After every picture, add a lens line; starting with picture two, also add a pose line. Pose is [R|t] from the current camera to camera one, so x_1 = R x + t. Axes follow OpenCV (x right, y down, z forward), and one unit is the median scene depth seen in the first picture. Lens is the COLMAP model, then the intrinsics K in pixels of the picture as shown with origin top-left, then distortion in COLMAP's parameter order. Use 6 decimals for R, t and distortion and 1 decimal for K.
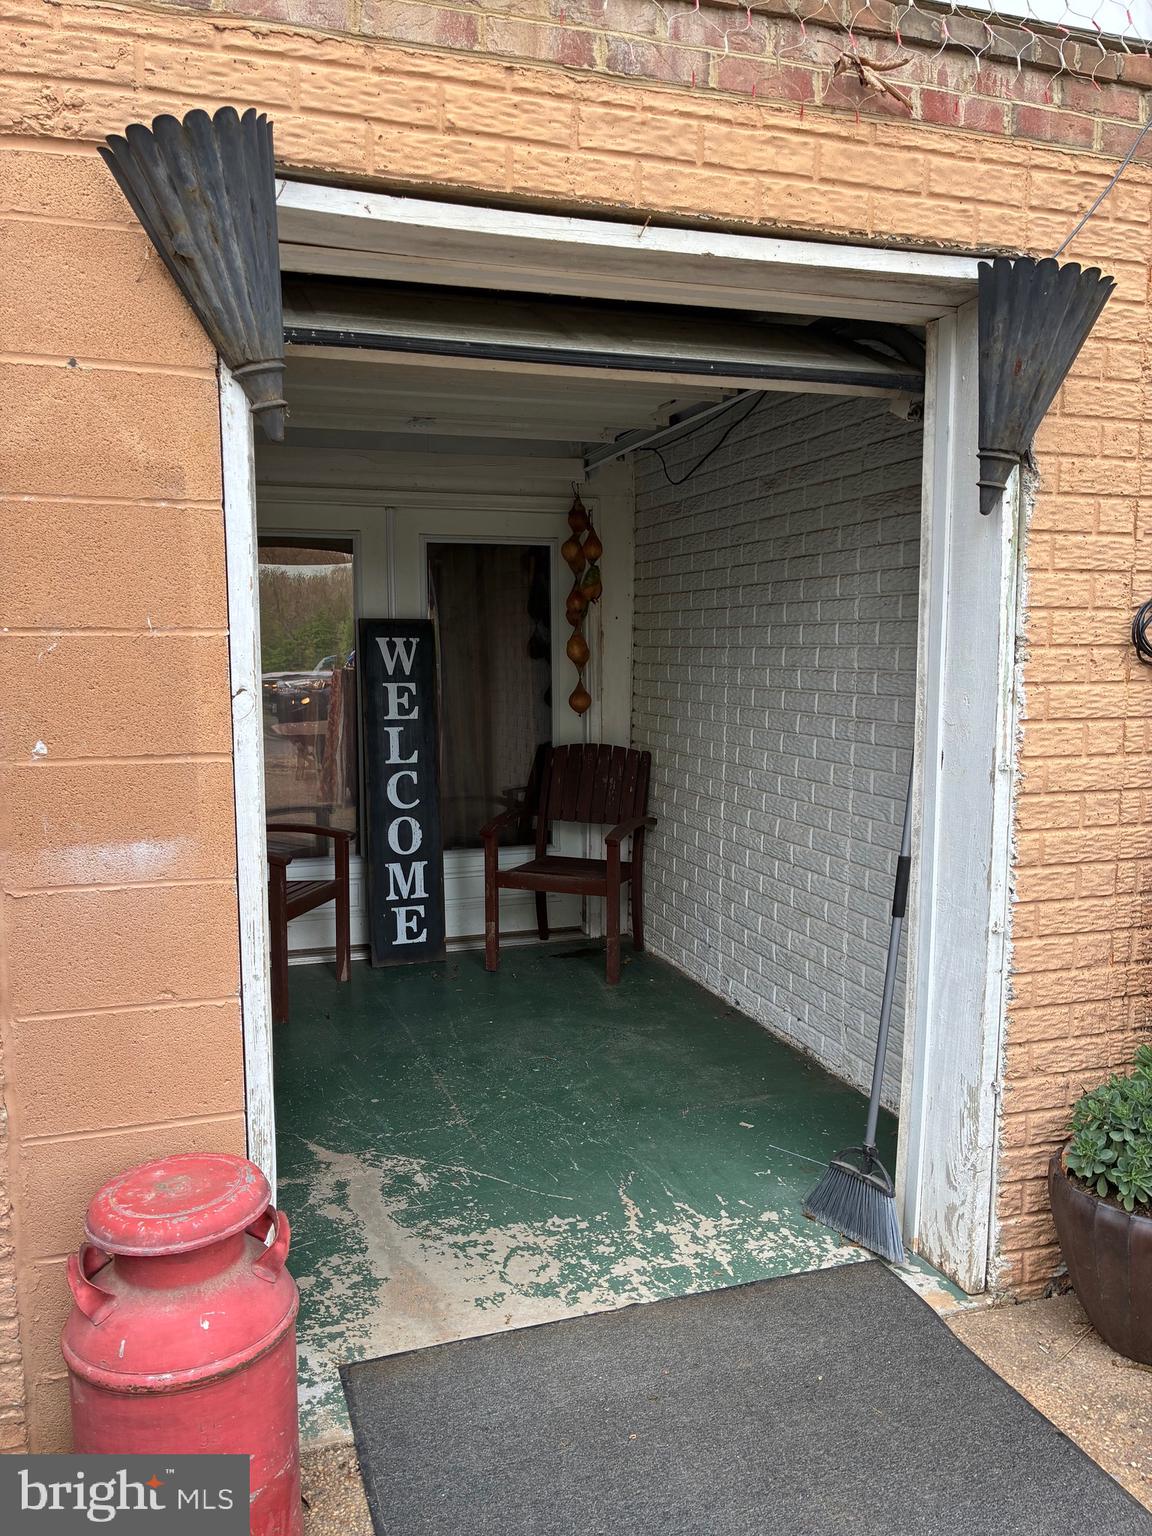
lens RADIAL K [[1162.1, 0, 578.7], [0, 1162.1, 770.0], [0, 0, 1]] dist [0.032493, -0.049384]
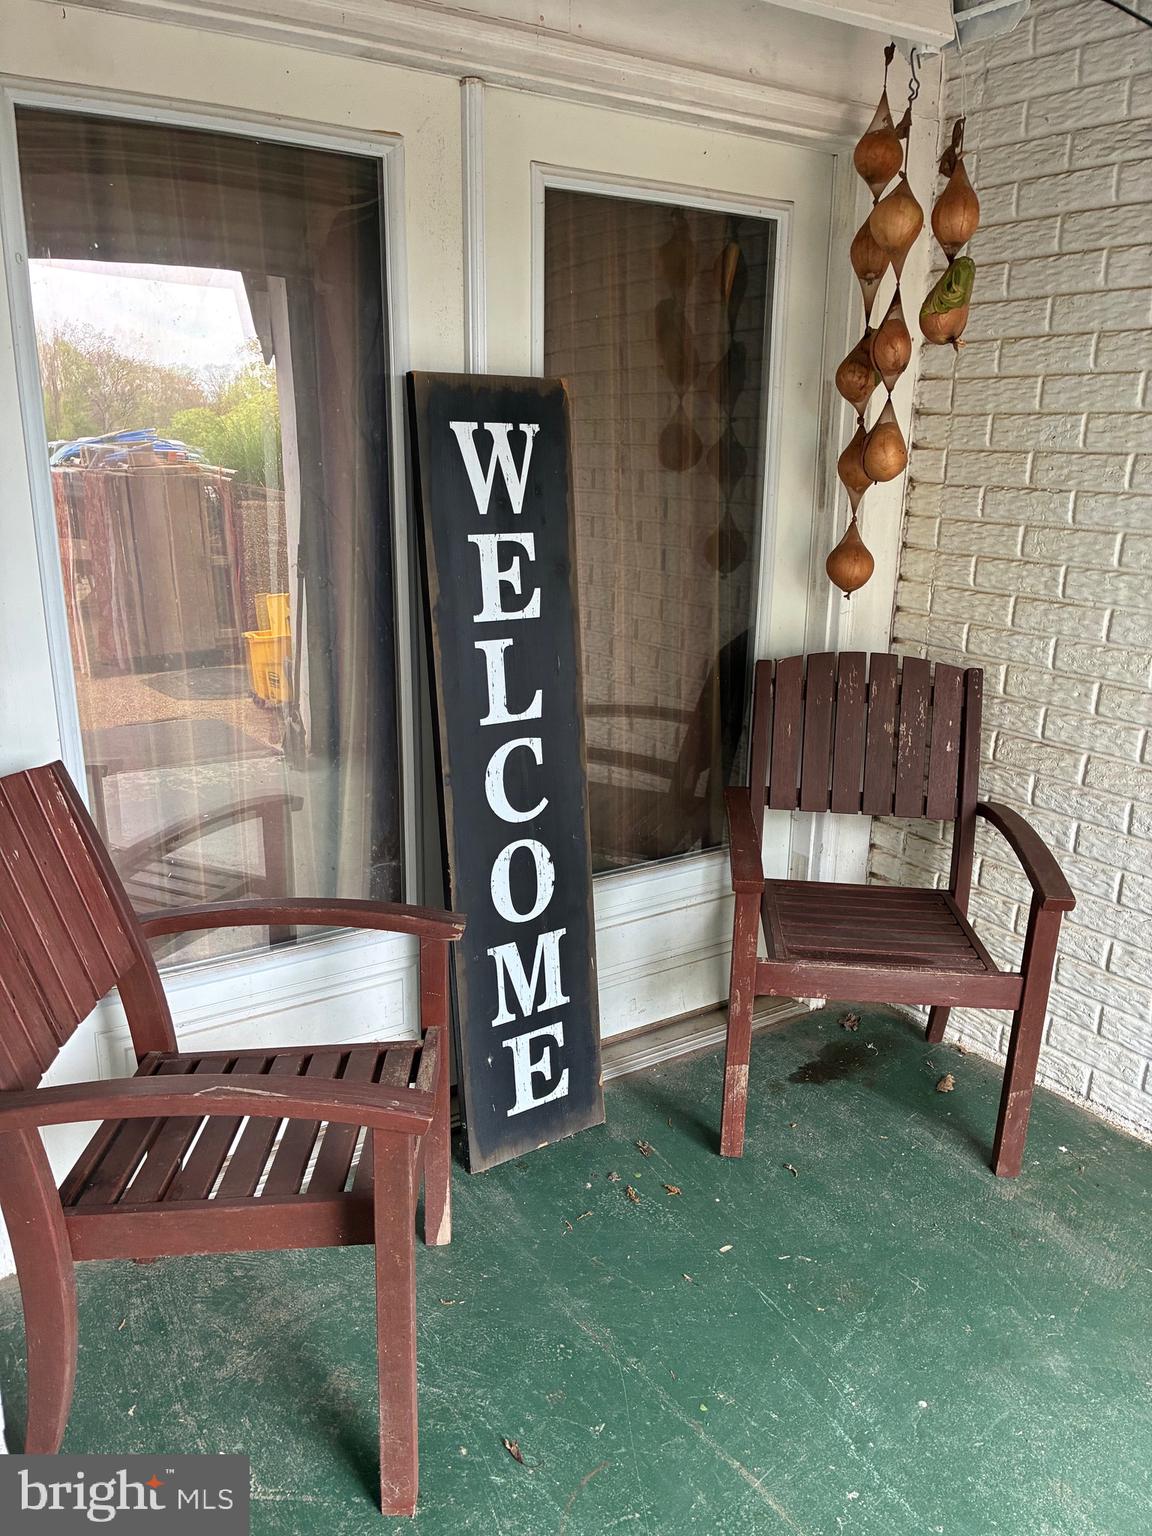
lens RADIAL K [[1162.1, 0, 575.1], [0, 1162.1, 769.4], [0, 0, 1]] dist [0.032493, -0.049384]
pose [[0.965769, -0.055308, 0.253440, -0.240742], [0.010764, 0.984709, 0.173875, -0.063655], [-0.259182, -0.165195, 0.951596, 0.574048]]
